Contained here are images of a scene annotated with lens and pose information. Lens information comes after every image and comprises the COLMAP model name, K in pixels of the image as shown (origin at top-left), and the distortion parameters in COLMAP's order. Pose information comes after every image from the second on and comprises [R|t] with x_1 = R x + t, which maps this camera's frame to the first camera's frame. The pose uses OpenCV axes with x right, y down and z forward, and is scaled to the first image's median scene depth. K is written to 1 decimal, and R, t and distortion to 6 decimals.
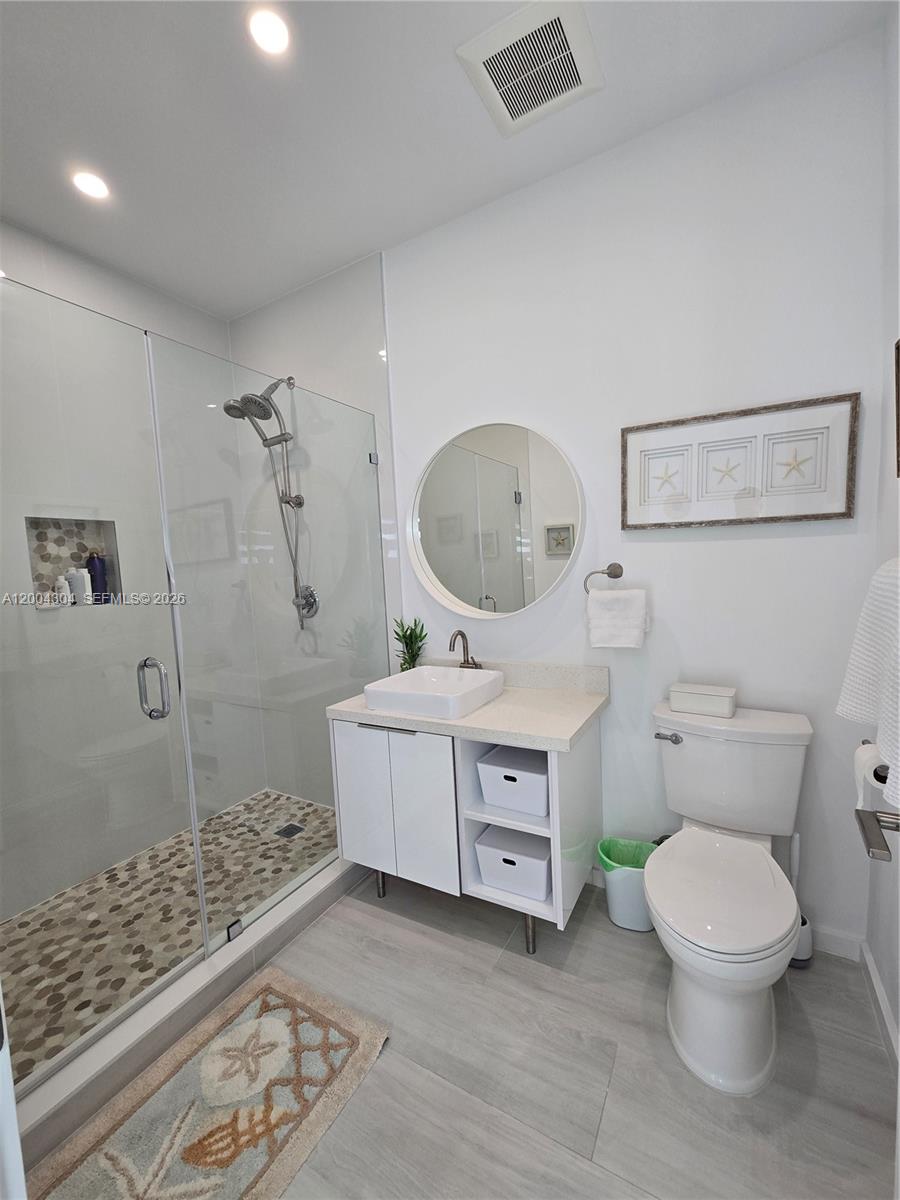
lens RADIAL K [[489.8, 0, 452.6], [0, 489.8, 604.6], [0, 0, 1]] dist [-0.002176, -0.000341]
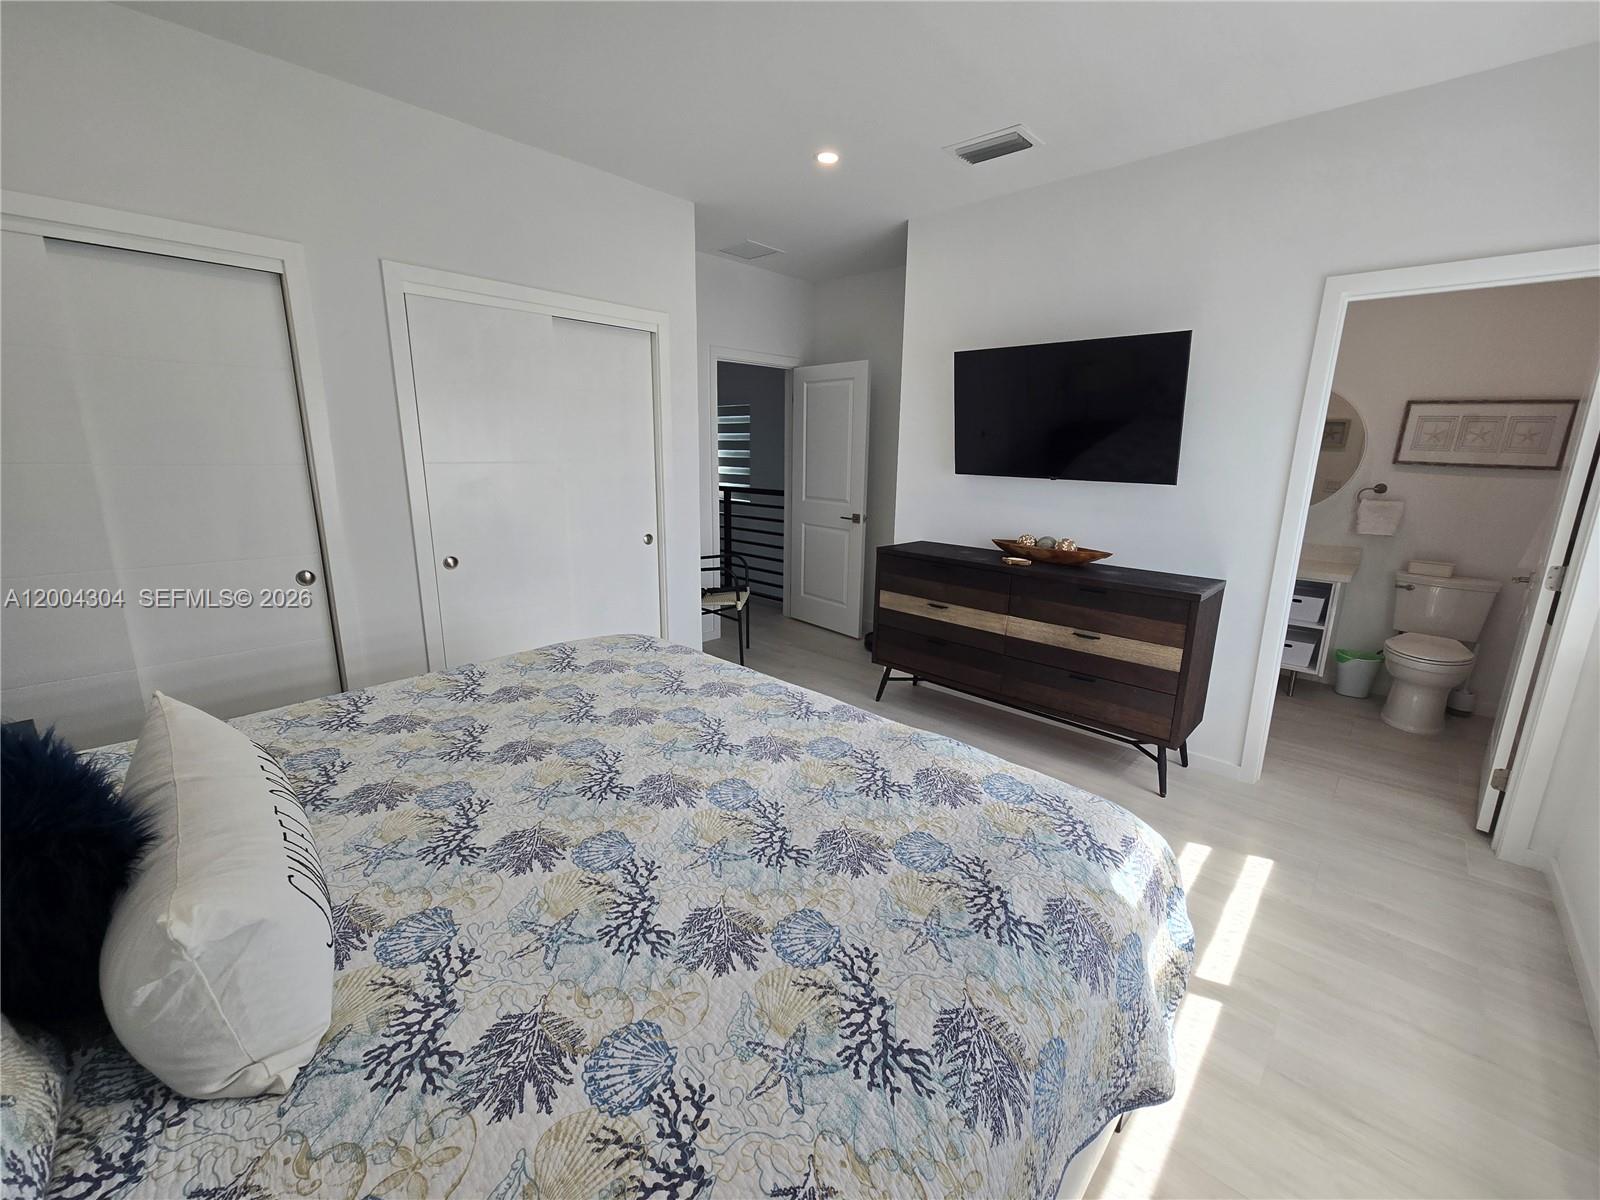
lens RADIAL K [[653.0, 0, 799.8], [0, 653.0, 597.0], [0, 0, 1]] dist [-0.002176, -0.000341]
pose [[0.969007, 0.117771, -0.217154, -1.139172], [-0.085753, 0.984745, 0.151407, 0.136162], [0.231673, -0.128093, 0.964324, -1.748048]]
